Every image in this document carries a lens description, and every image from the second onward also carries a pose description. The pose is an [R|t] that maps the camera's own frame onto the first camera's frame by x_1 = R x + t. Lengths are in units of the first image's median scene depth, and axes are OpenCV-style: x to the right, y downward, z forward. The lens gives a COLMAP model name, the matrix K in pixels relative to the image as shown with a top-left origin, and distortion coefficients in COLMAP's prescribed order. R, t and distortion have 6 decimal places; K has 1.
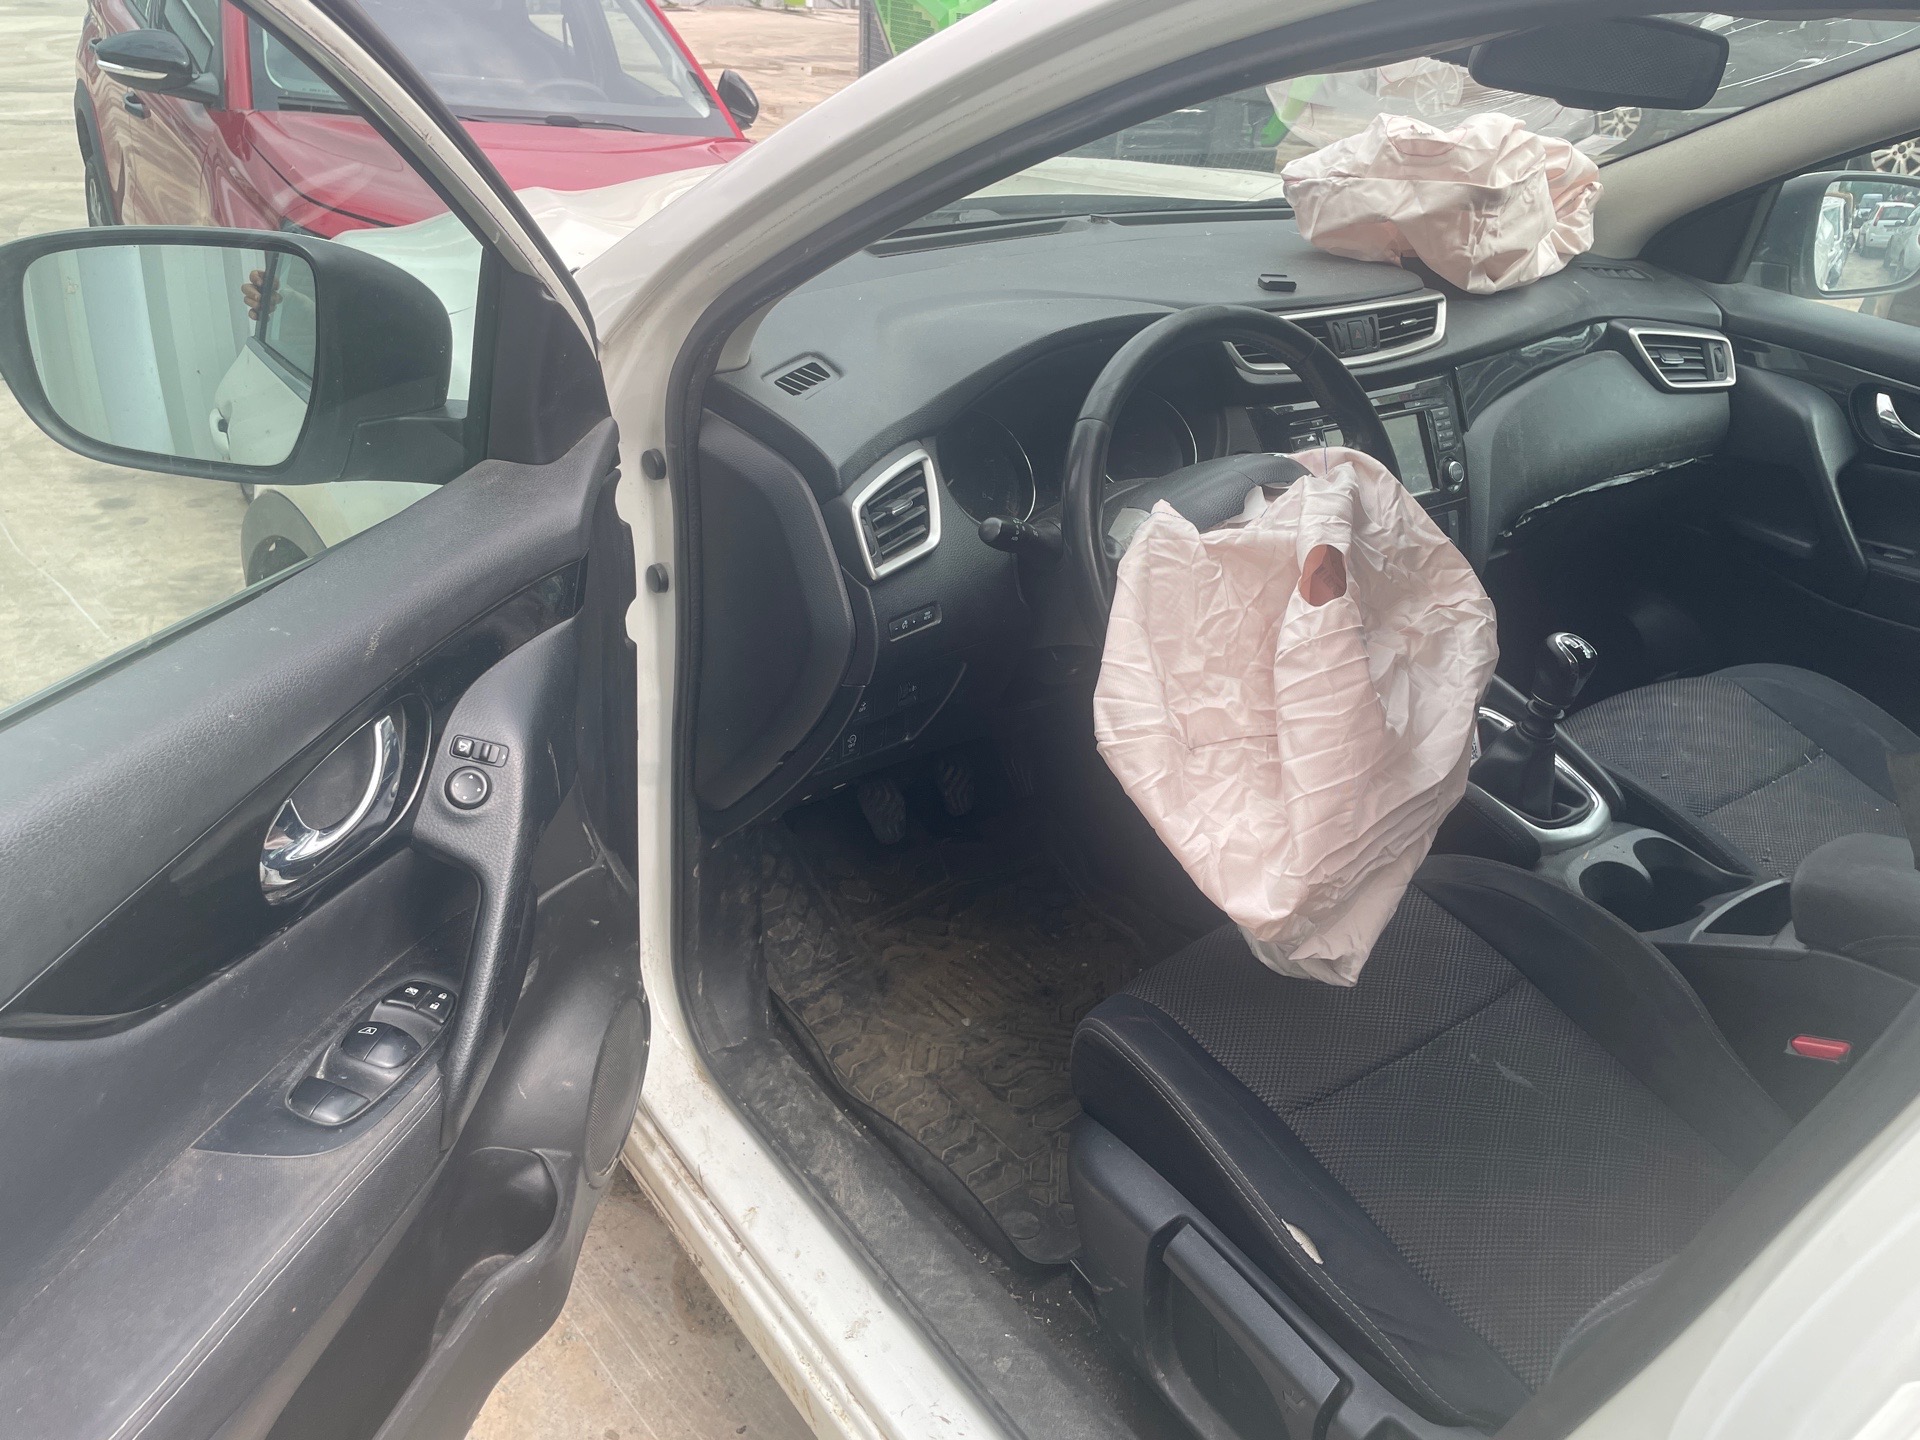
lens RADIAL K [[1456.4, 0, 936.2], [0, 1456.4, 696.8], [0, 0, 1]] dist [0.082471, -0.111677]
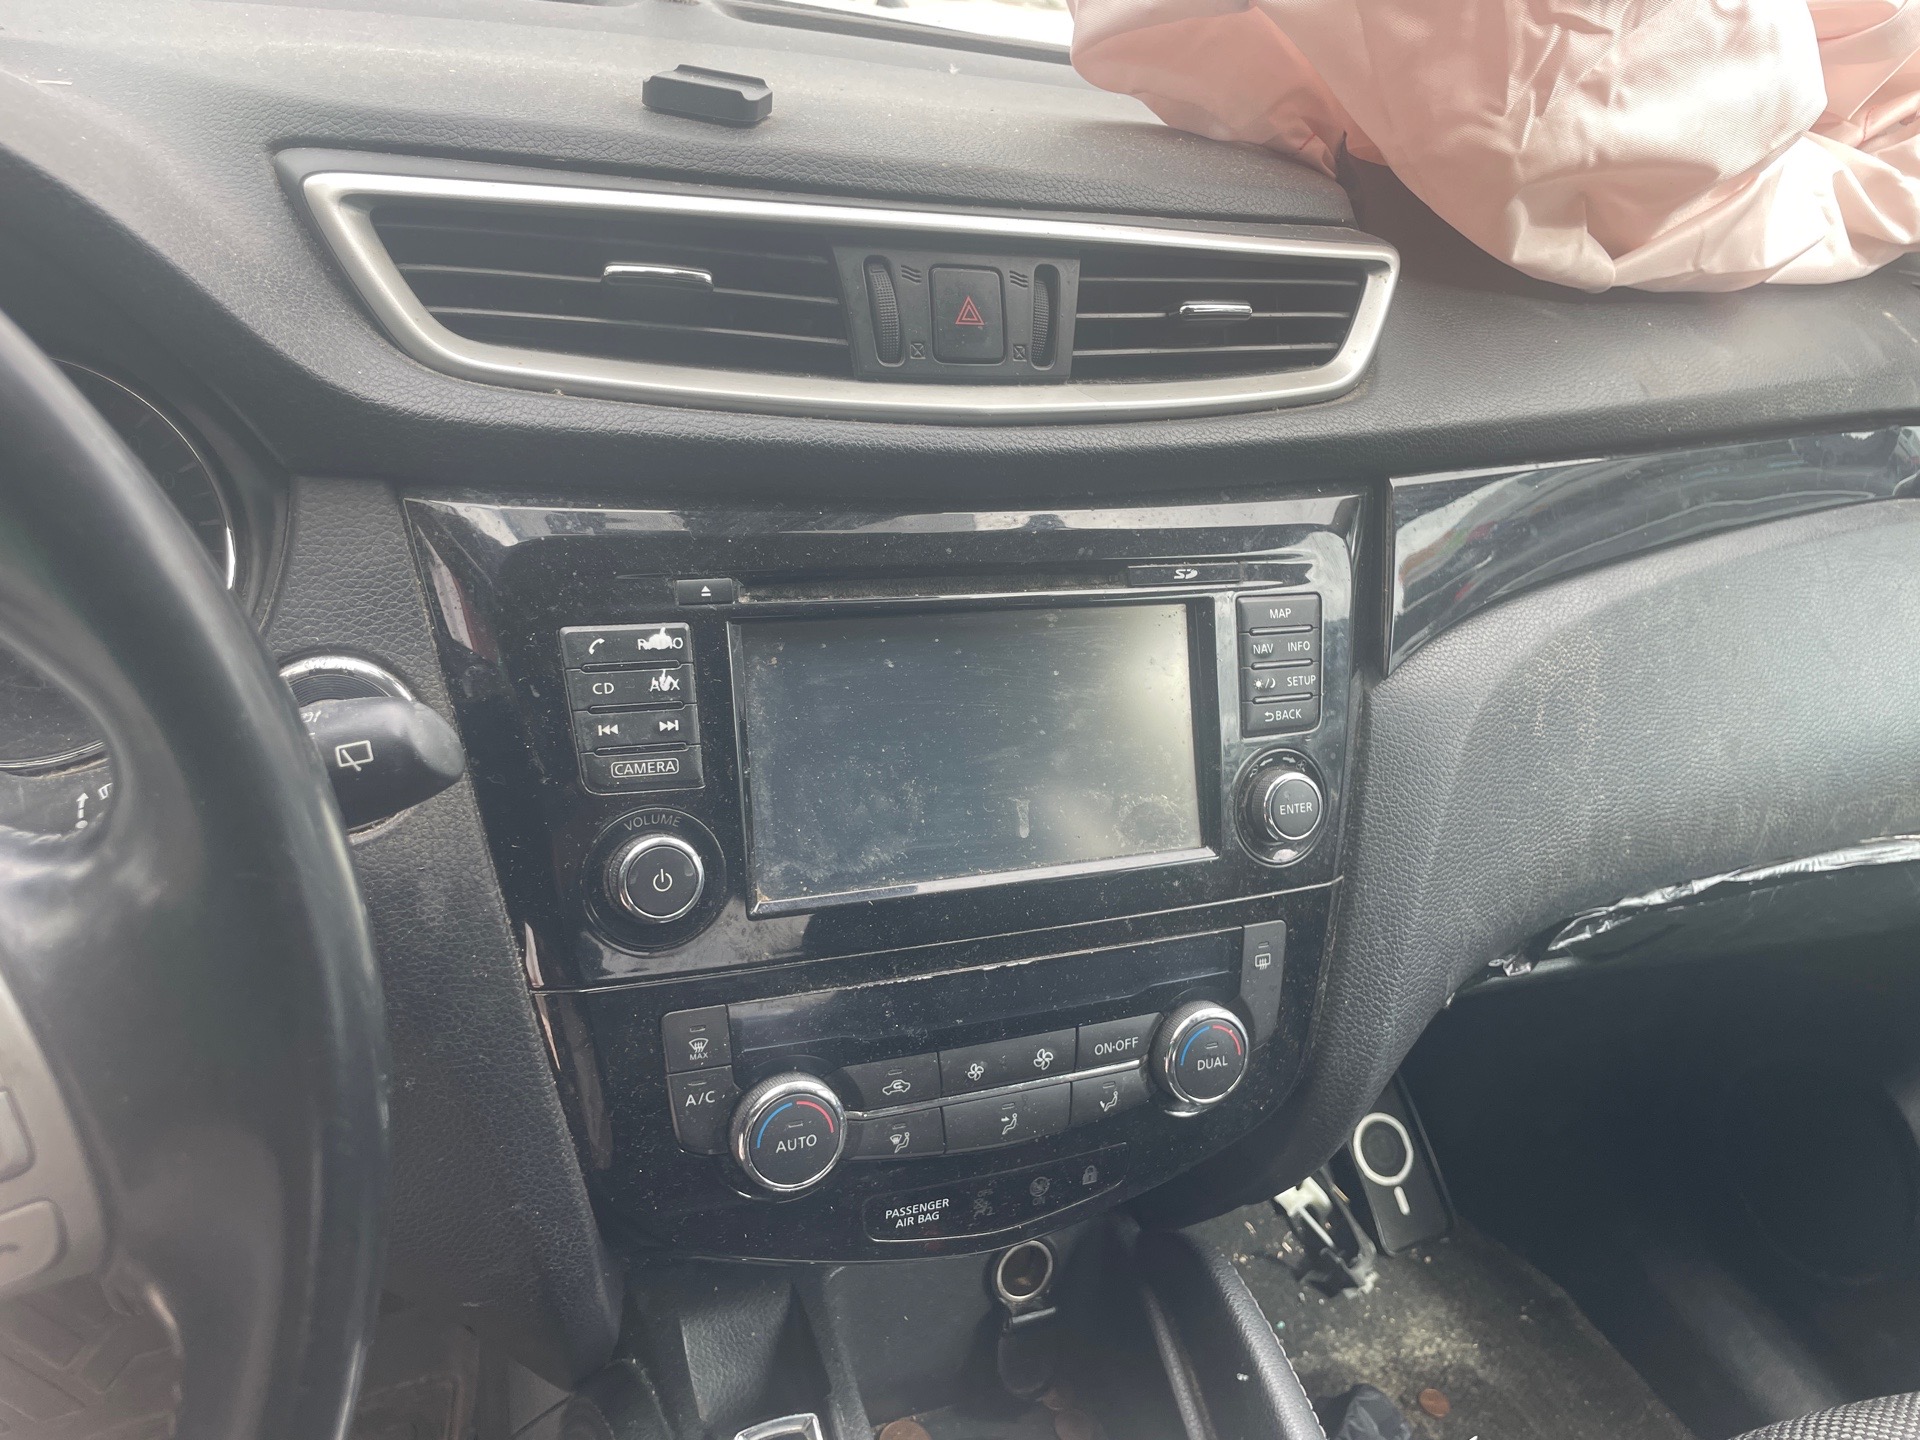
lens RADIAL K [[1456.4, 0, 974.2], [0, 1456.4, 721.1], [0, 0, 1]] dist [0.082471, -0.111677]
pose [[0.968412, 0.179607, -0.172970, 0.344528], [-0.179486, 0.983623, 0.016470, -0.166632], [0.173095, 0.015096, 0.984789, 0.693954]]
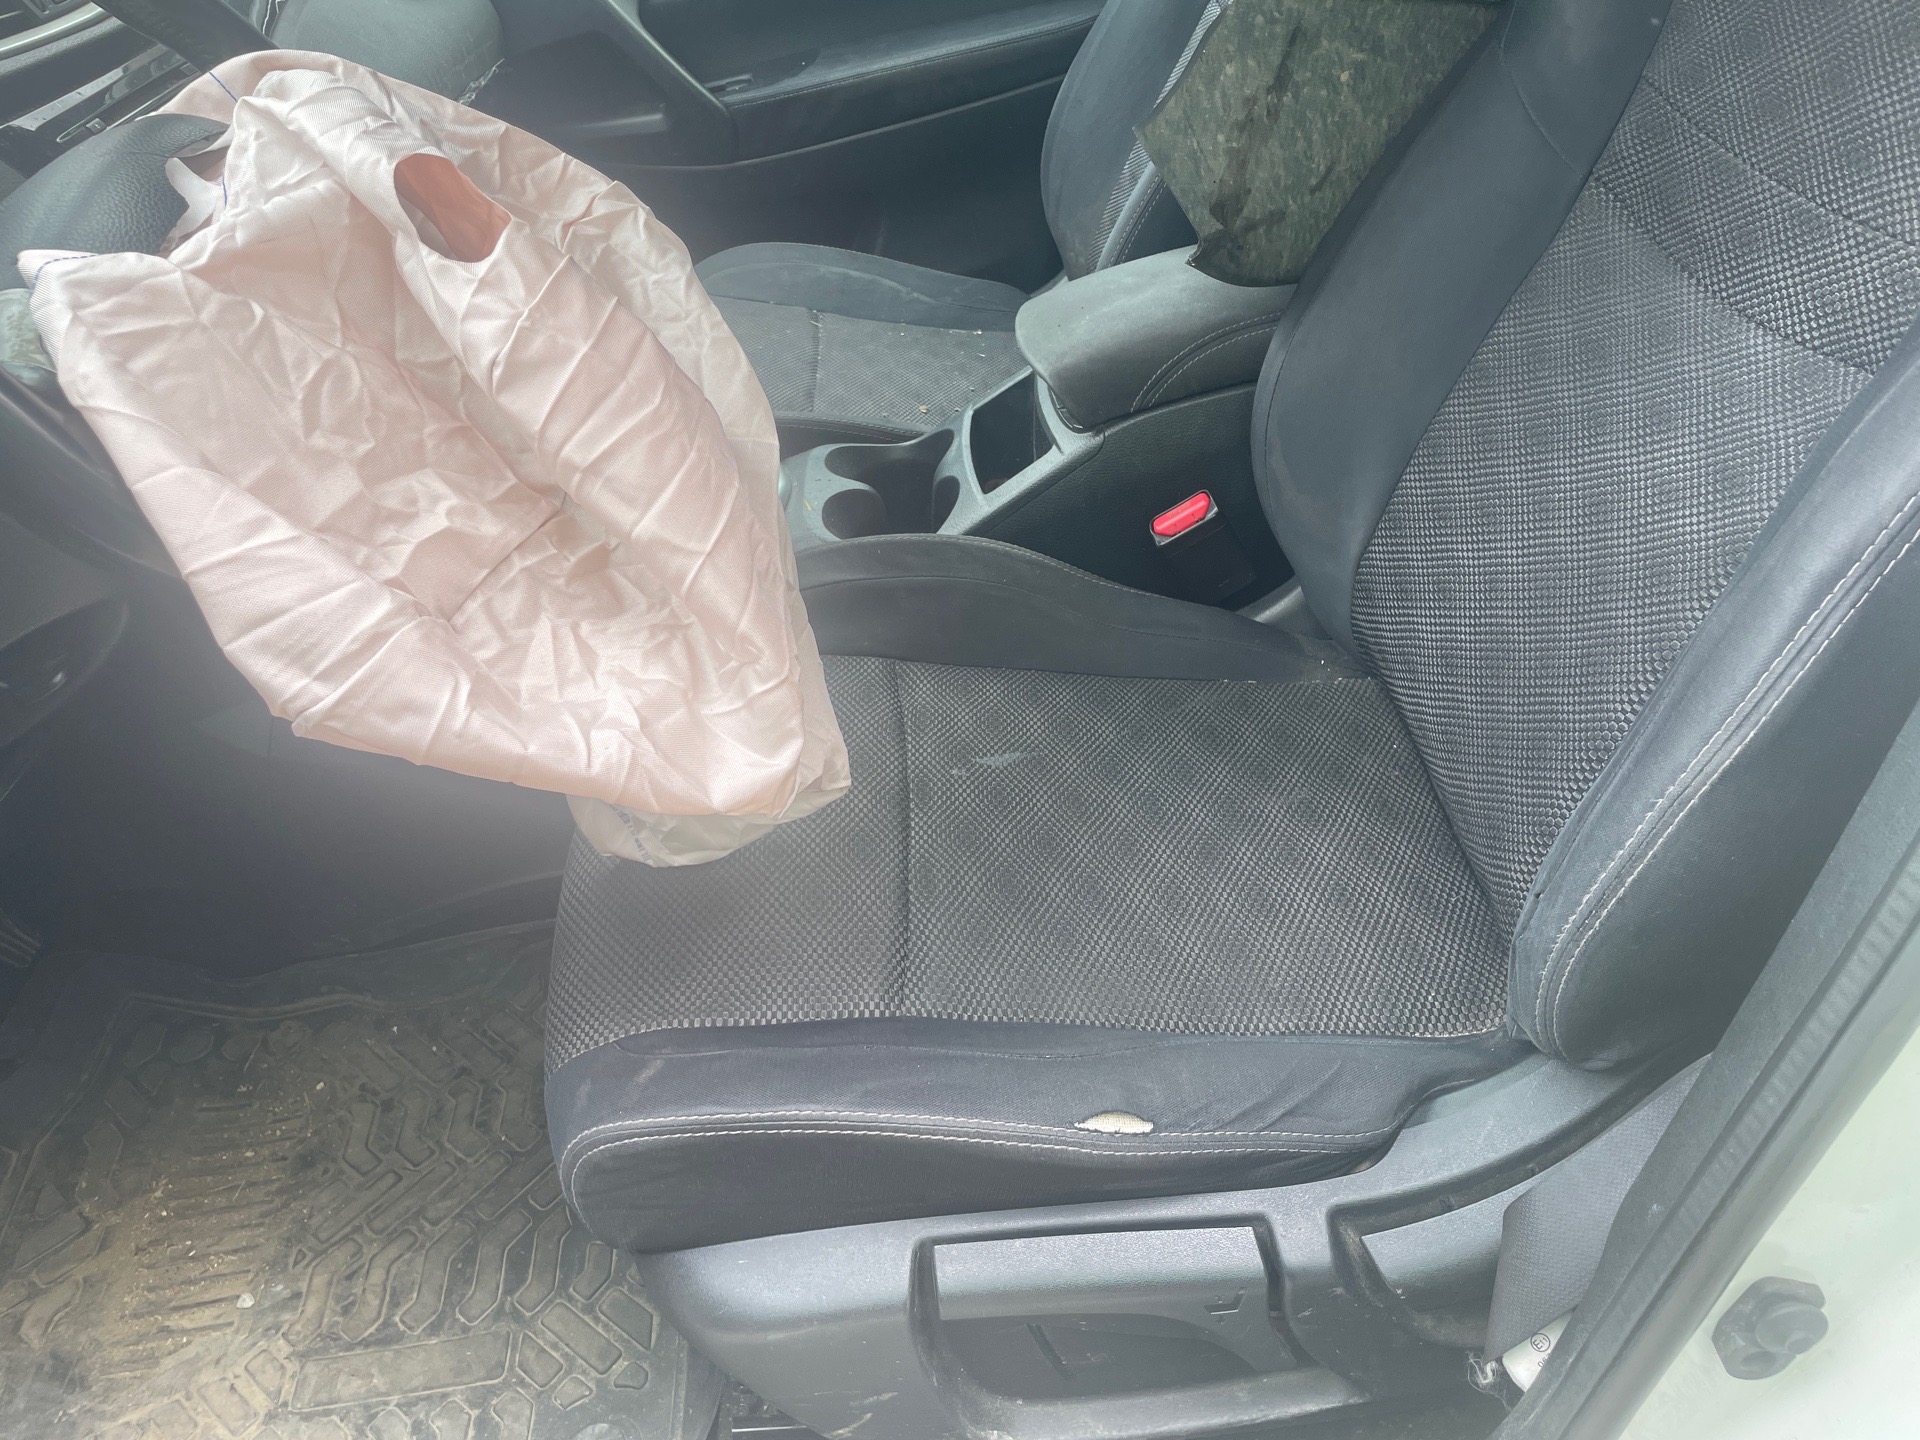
lens RADIAL K [[1456.4, 0, 953.3], [0, 1456.4, 723.8], [0, 0, 1]] dist [0.082471, -0.111677]
pose [[0.544211, -0.593320, 0.593132, -0.042677], [0.517729, 0.793828, 0.319052, -0.007304], [-0.660145, 0.133450, 0.739189, 0.352755]]
